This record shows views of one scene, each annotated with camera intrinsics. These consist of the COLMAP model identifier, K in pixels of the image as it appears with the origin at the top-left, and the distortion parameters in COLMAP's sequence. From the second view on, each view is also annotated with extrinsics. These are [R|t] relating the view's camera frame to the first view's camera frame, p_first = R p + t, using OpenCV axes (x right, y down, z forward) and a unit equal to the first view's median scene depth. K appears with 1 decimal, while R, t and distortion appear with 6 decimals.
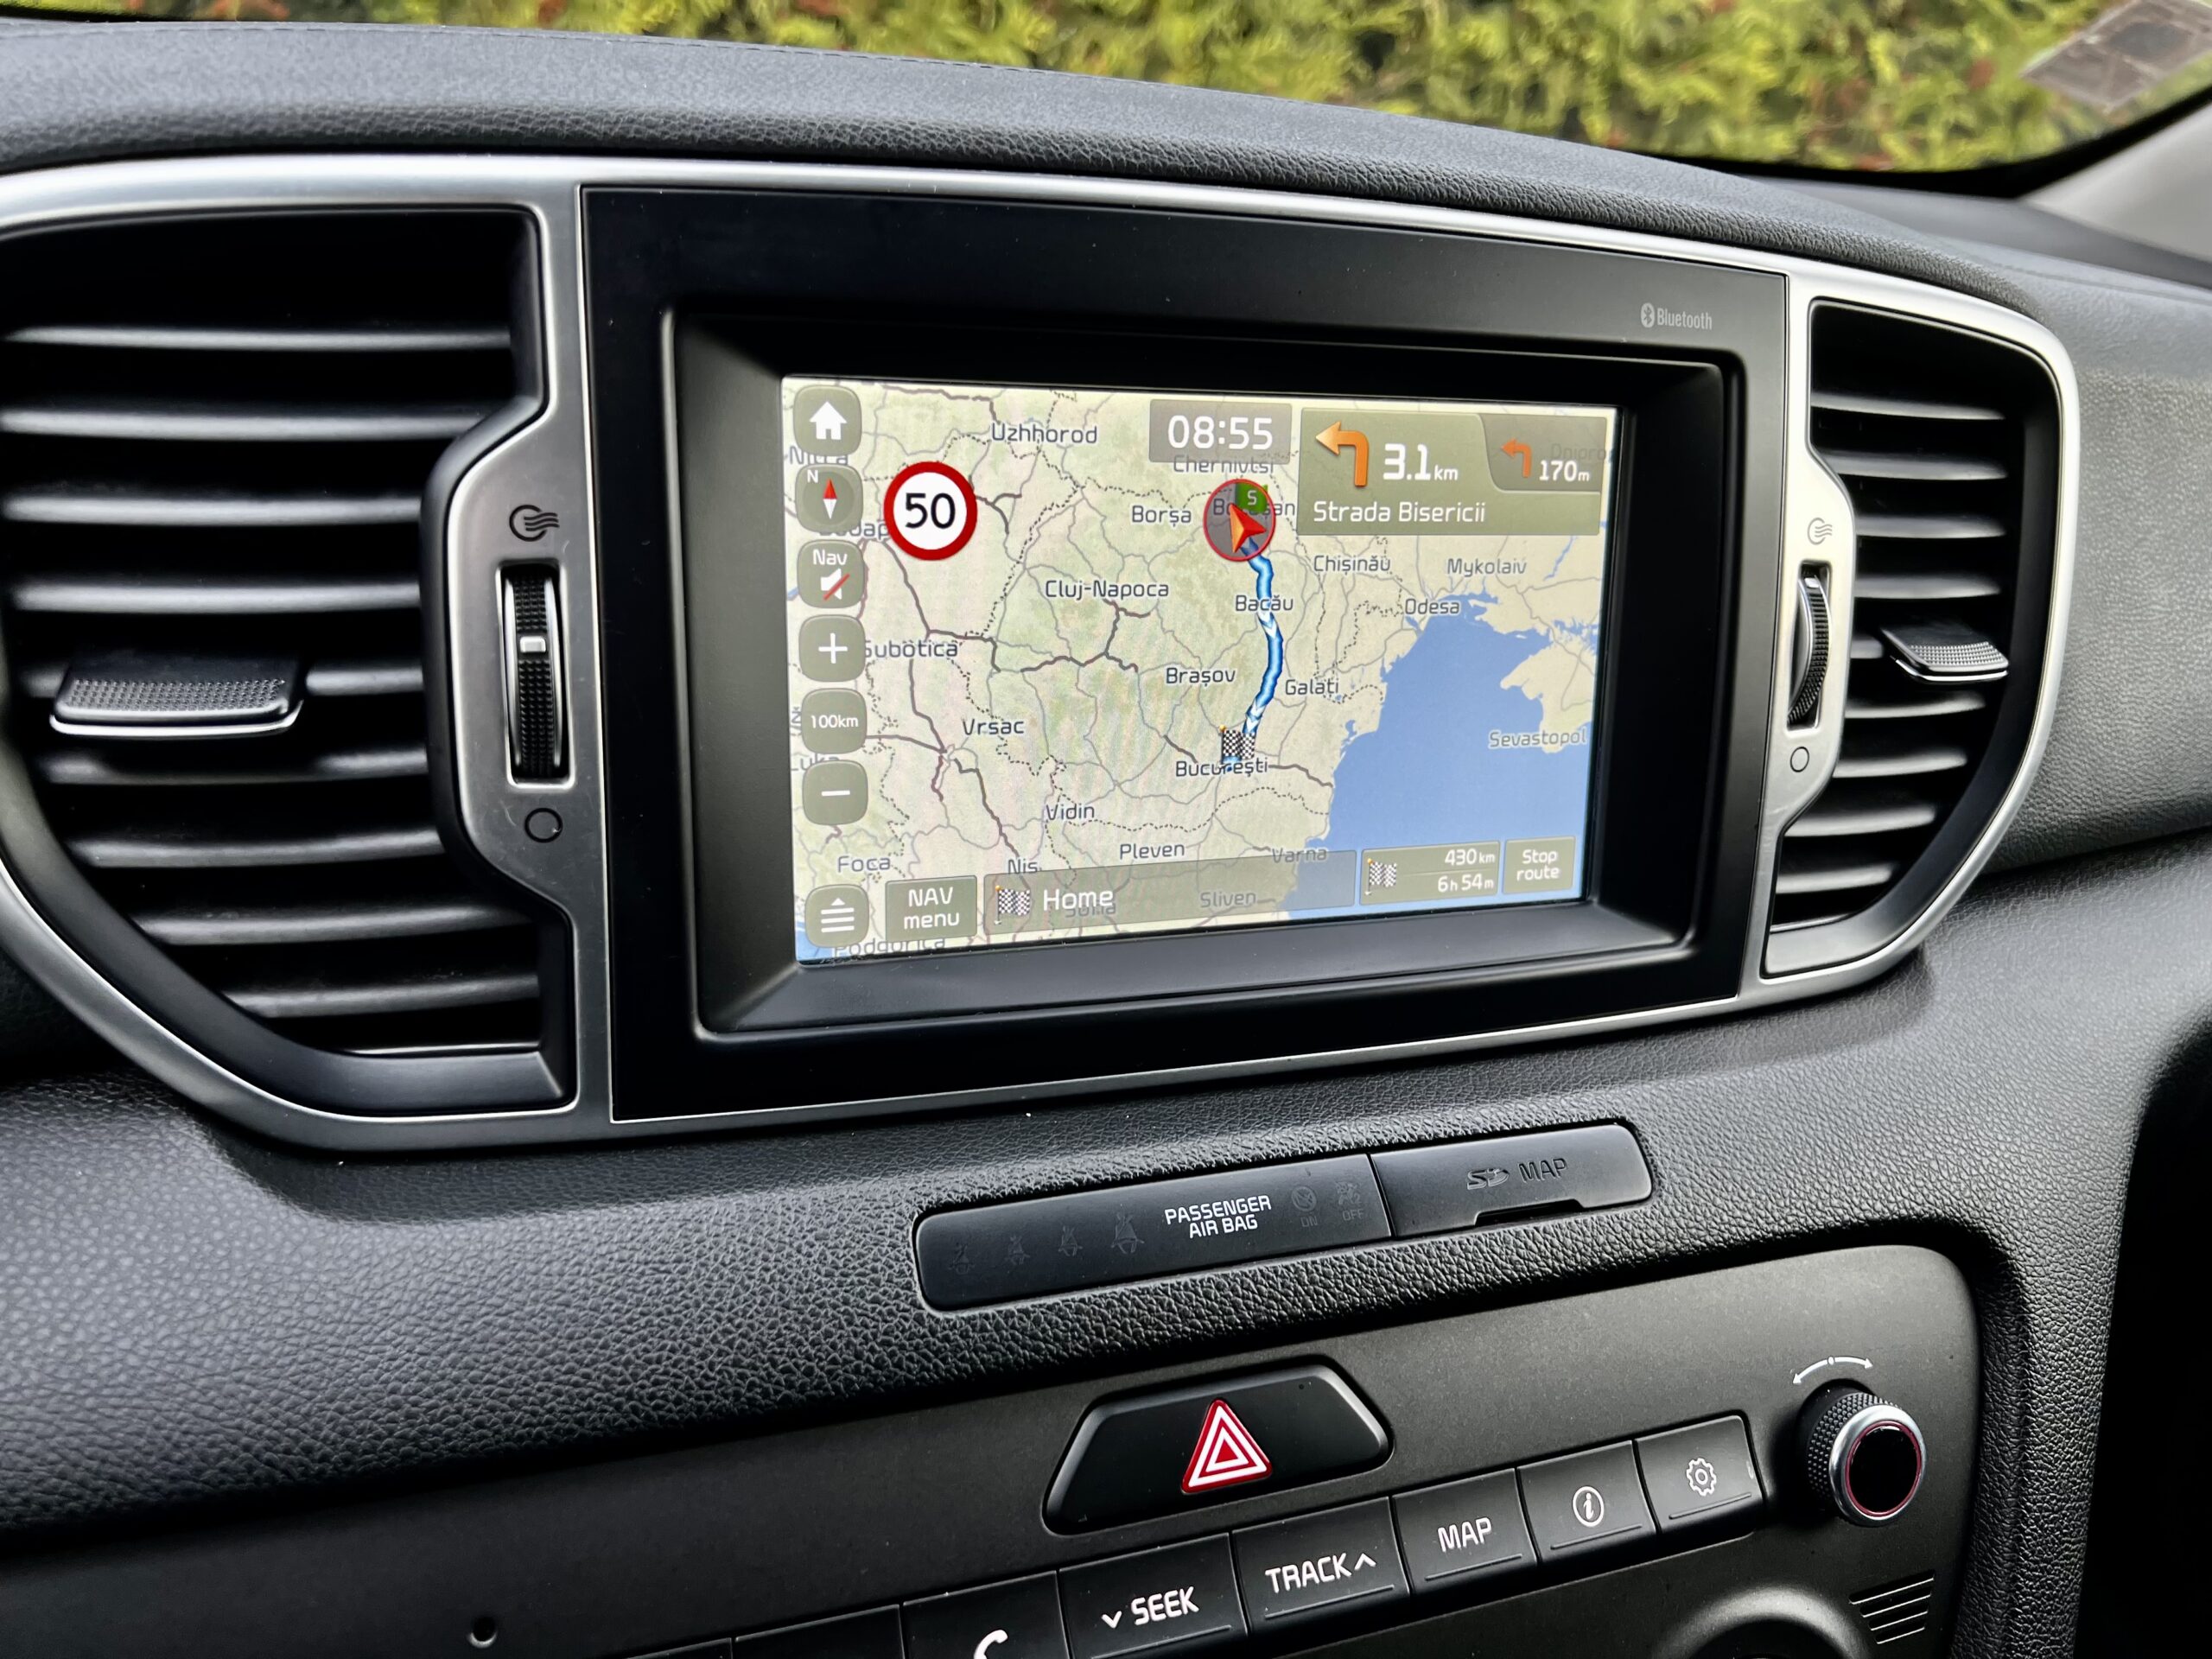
lens RADIAL K [[1659.5, 0, 1088.6], [0, 1659.5, 853.4], [0, 0, 1]] dist [0.055469, -0.060847]
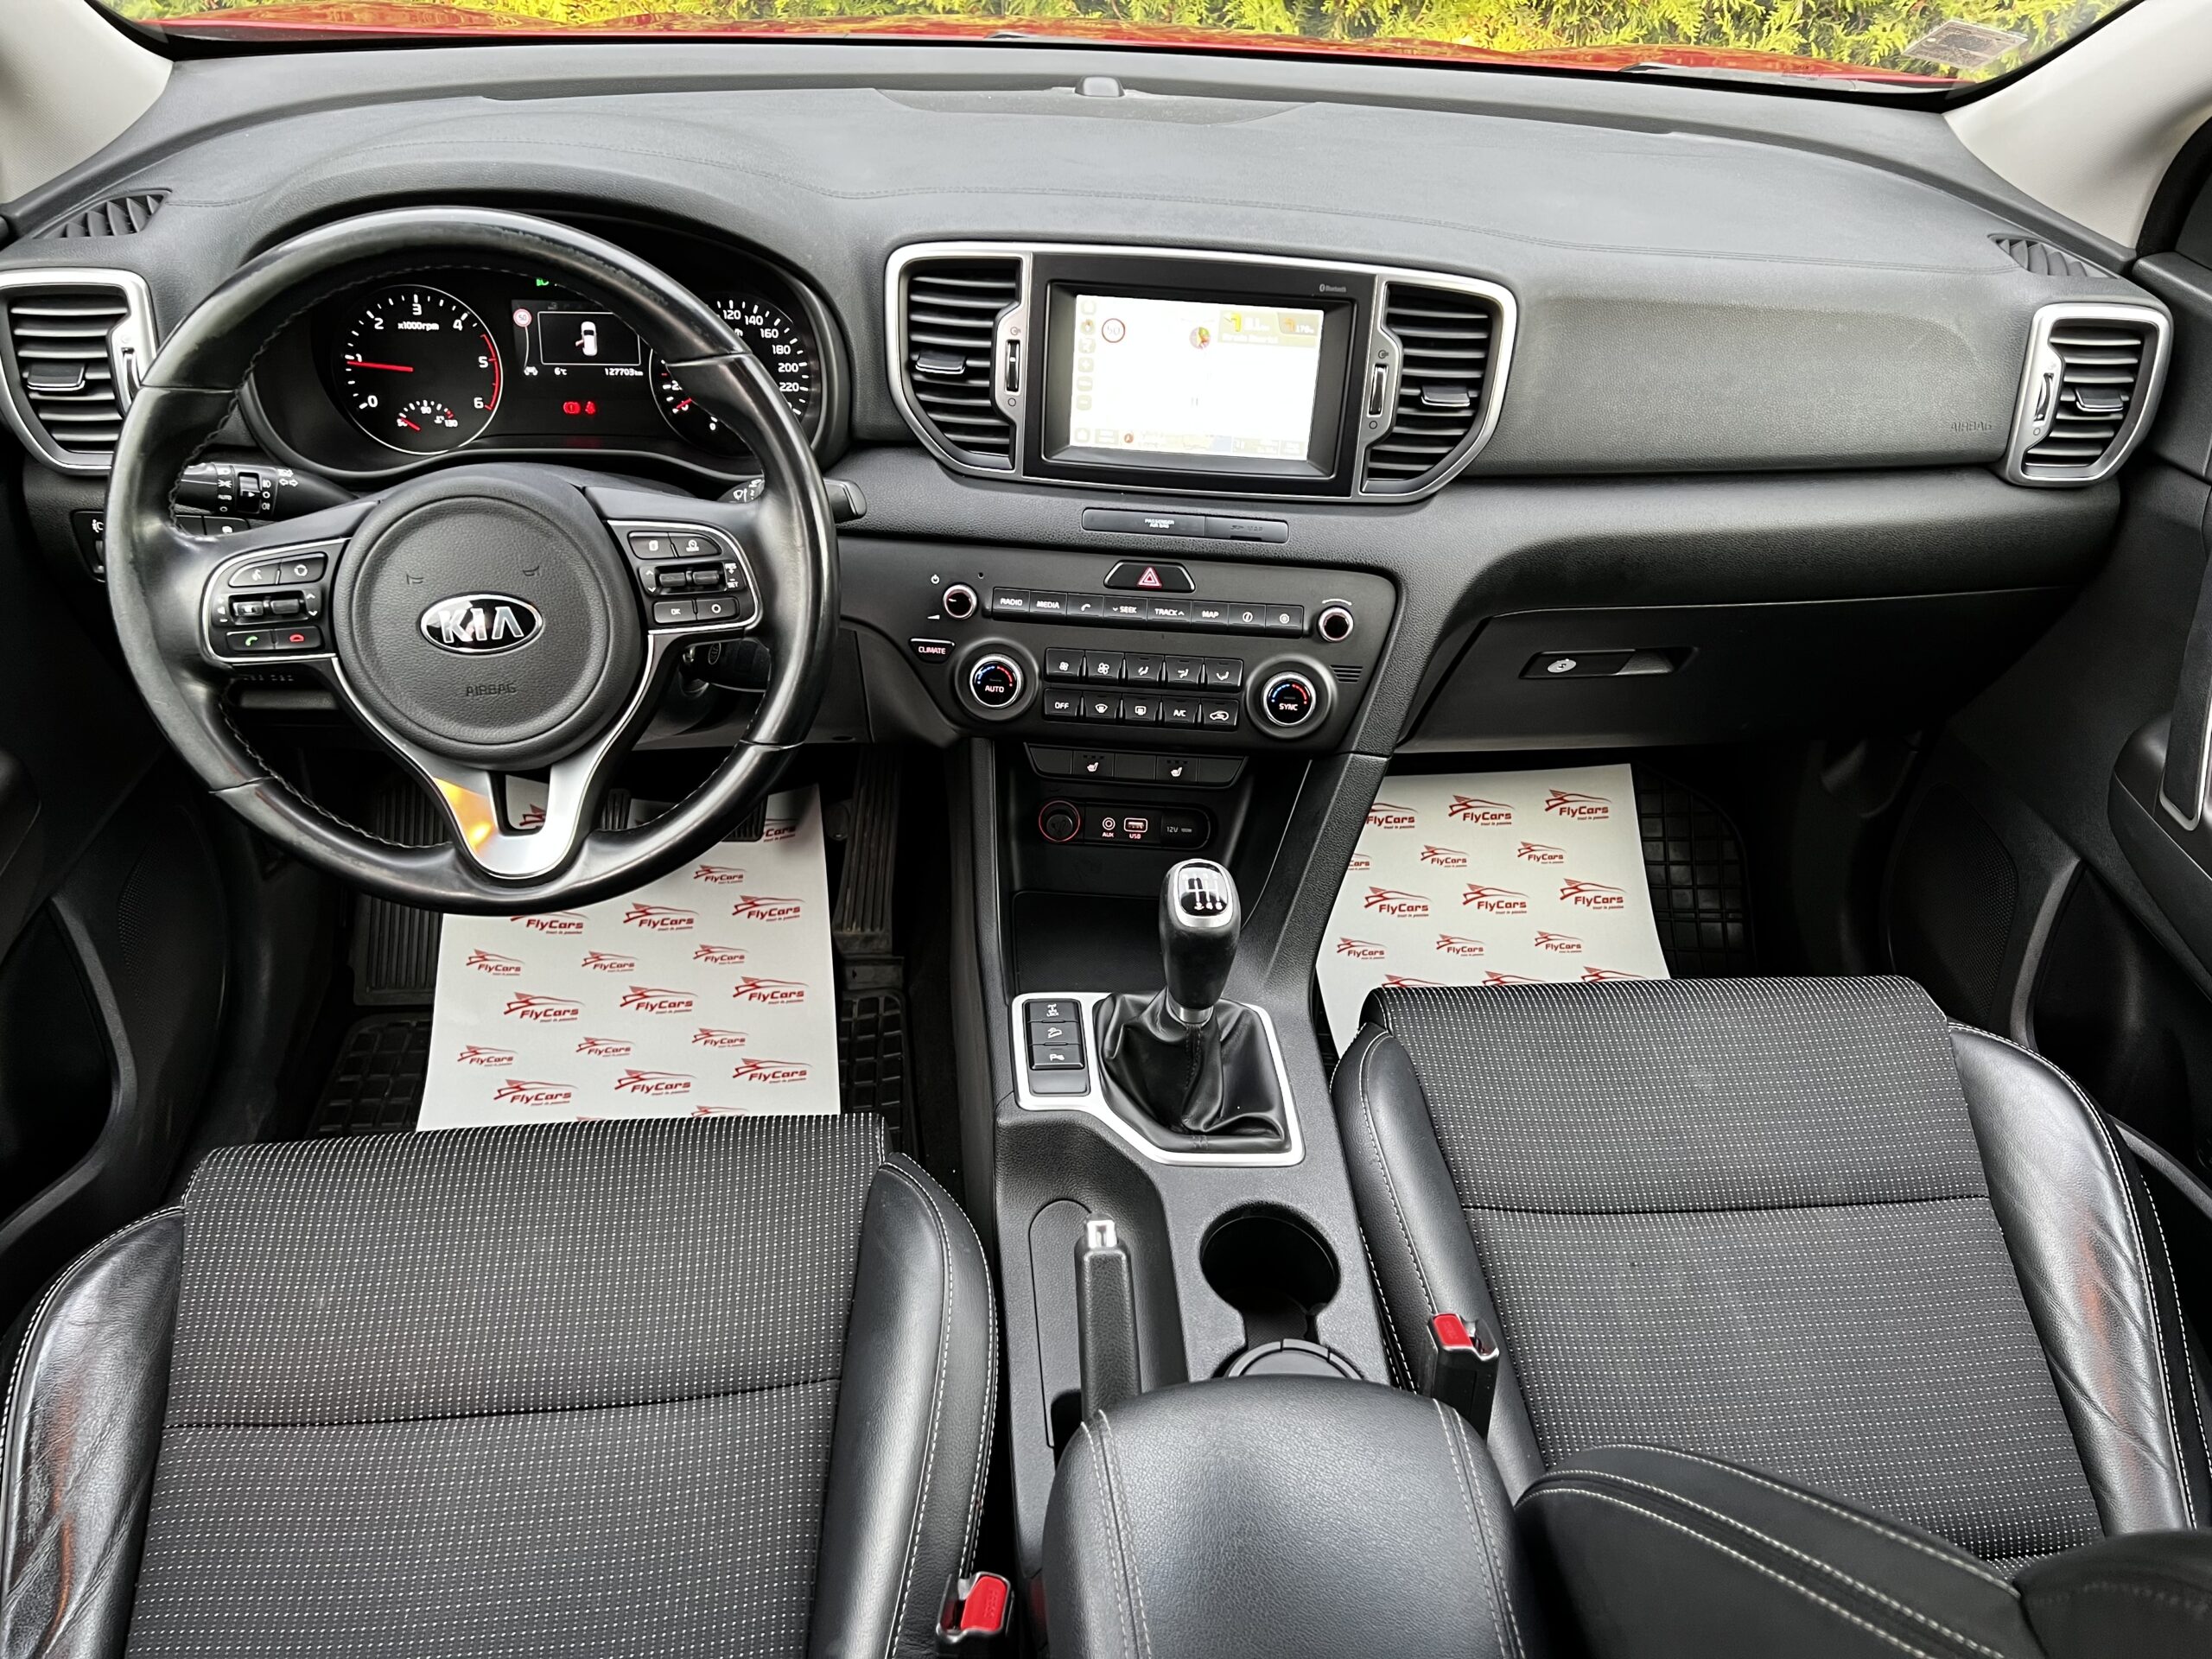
lens RADIAL K [[1659.5, 0, 1099.2], [0, 1659.5, 847.5], [0, 0, 1]] dist [0.055469, -0.060847]
pose [[0.928711, 0.197398, -0.313896, 1.287428], [-0.122001, 0.962059, 0.244045, 0.011200], [0.350160, -0.188351, 0.917557, -2.722912]]
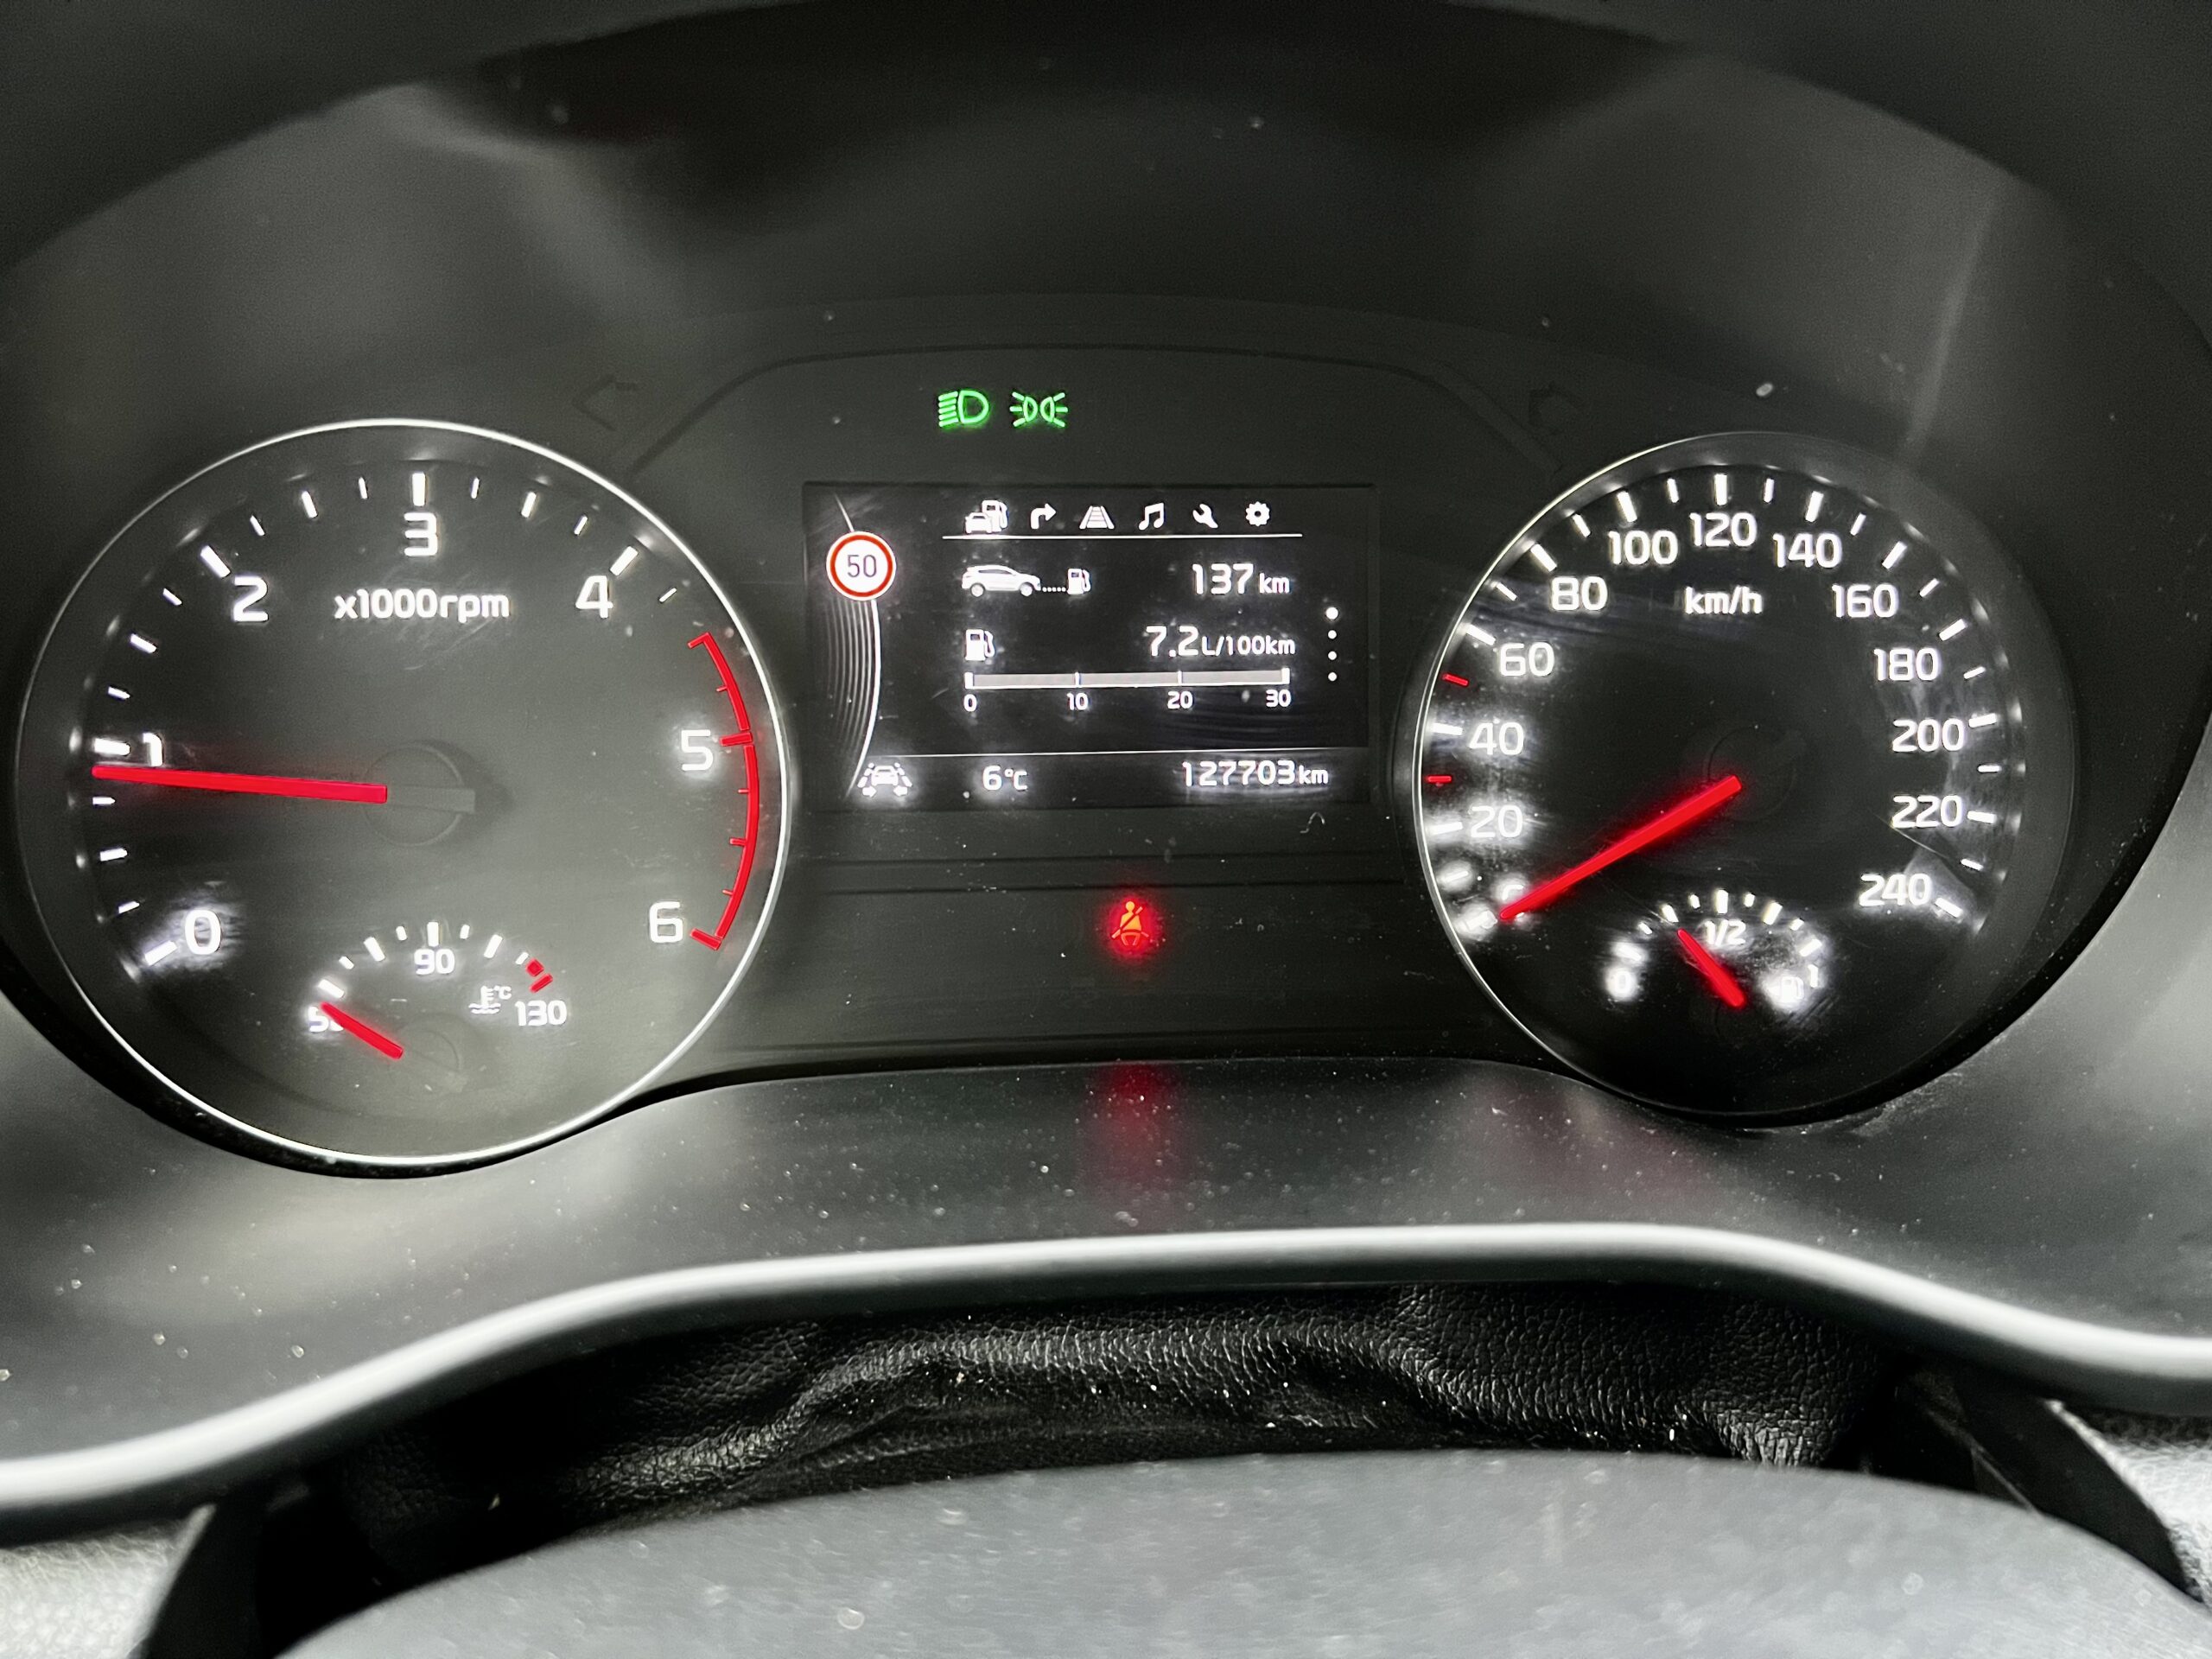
lens RADIAL K [[1659.5, 0, 1084.9], [0, 1659.5, 853.5], [0, 0, 1]] dist [0.055469, -0.060847]
pose [[0.937515, 0.109444, -0.330283, -1.079580], [-0.098786, 0.993905, 0.048939, 0.042158], [0.333626, -0.013254, 0.942612, -0.114144]]
